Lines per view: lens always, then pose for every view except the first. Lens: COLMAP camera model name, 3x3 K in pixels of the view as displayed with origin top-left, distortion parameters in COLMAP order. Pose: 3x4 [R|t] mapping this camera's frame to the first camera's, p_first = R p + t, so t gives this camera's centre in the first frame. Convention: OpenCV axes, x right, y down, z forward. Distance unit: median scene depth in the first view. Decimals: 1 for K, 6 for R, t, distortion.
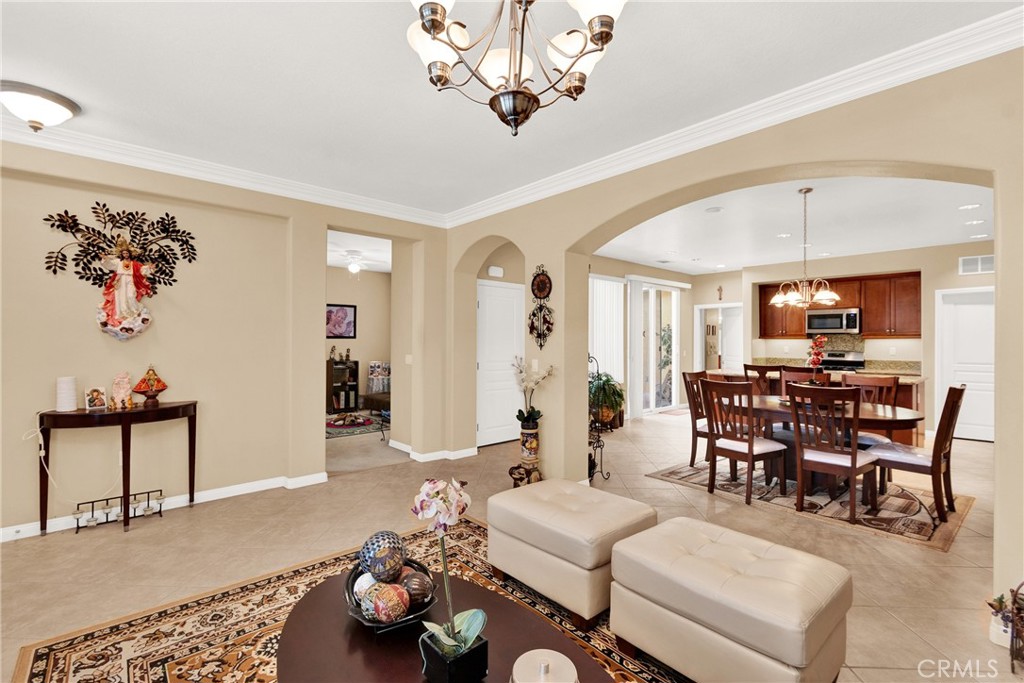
lens RADIAL K [[457.2, 0, 512.0], [0, 457.2, 341.5], [0, 0, 1]] dist [-0.001239, -0.000155]
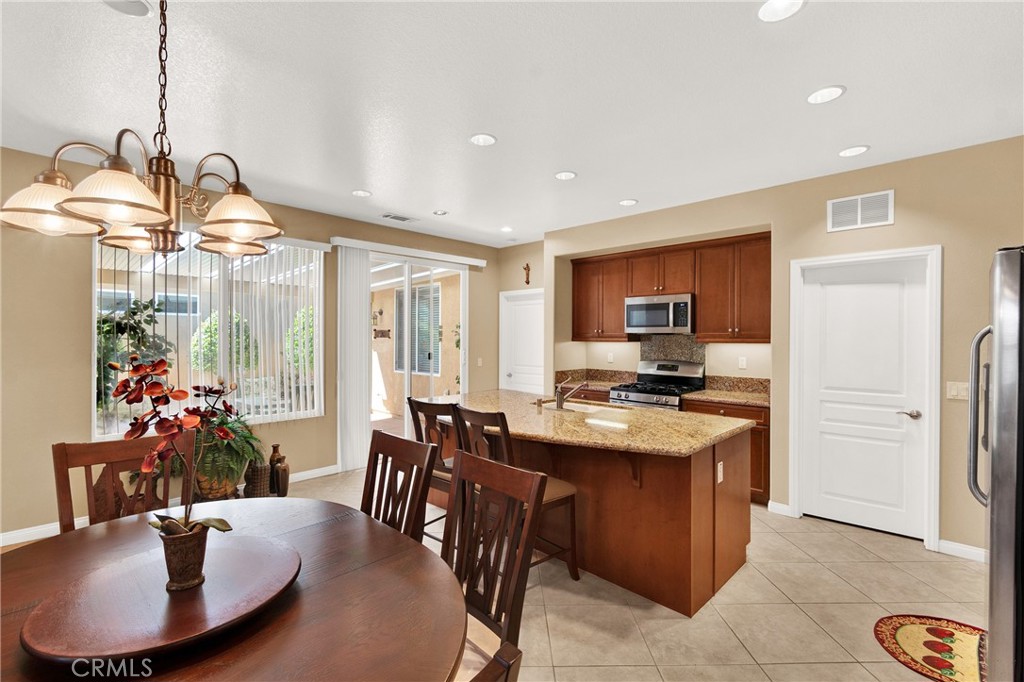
lens RADIAL K [[450.1, 0, 512.0], [0, 450.1, 341.0], [0, 0, 1]] dist [-0.000246, -0.000108]
pose [[0.997117, -0.000034, 0.075886, 0.469303], [-0.000588, 0.999966, 0.008179, -0.013192], [-0.075884, -0.008200, 0.997083, 0.405412]]
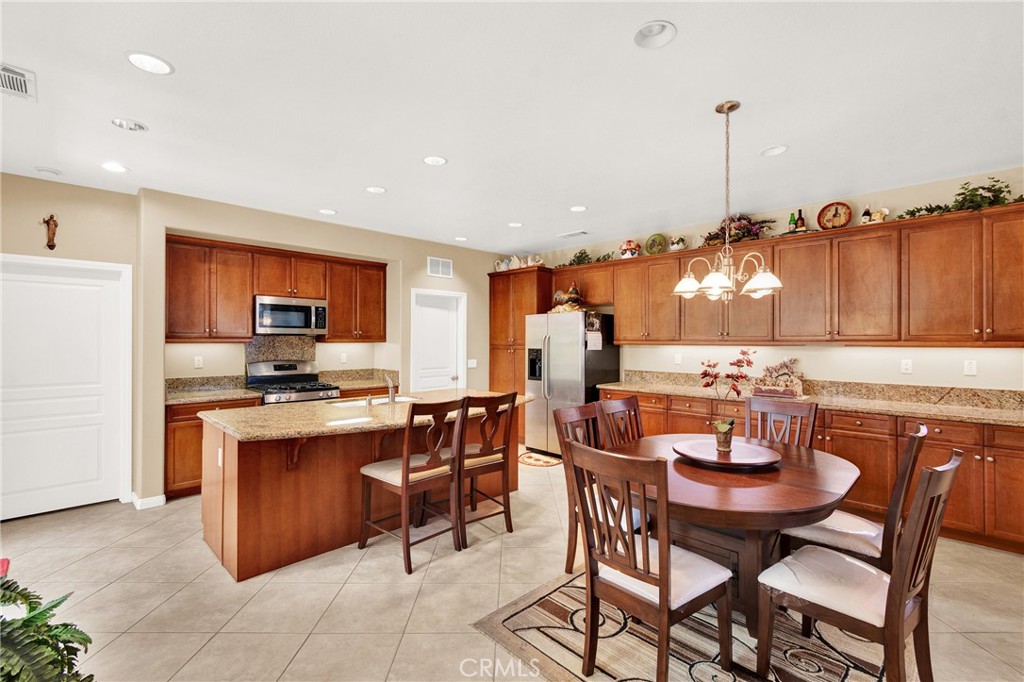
lens RADIAL K [[450.1, 0, 512.0], [0, 450.1, 341.0], [0, 0, 1]] dist [-0.000246, -0.000108]
pose [[-0.048432, -0.004555, 0.998816, 0.037441], [-0.001435, 0.999989, 0.004491, -0.012246], [-0.998825, -0.001216, -0.048438, 0.744312]]
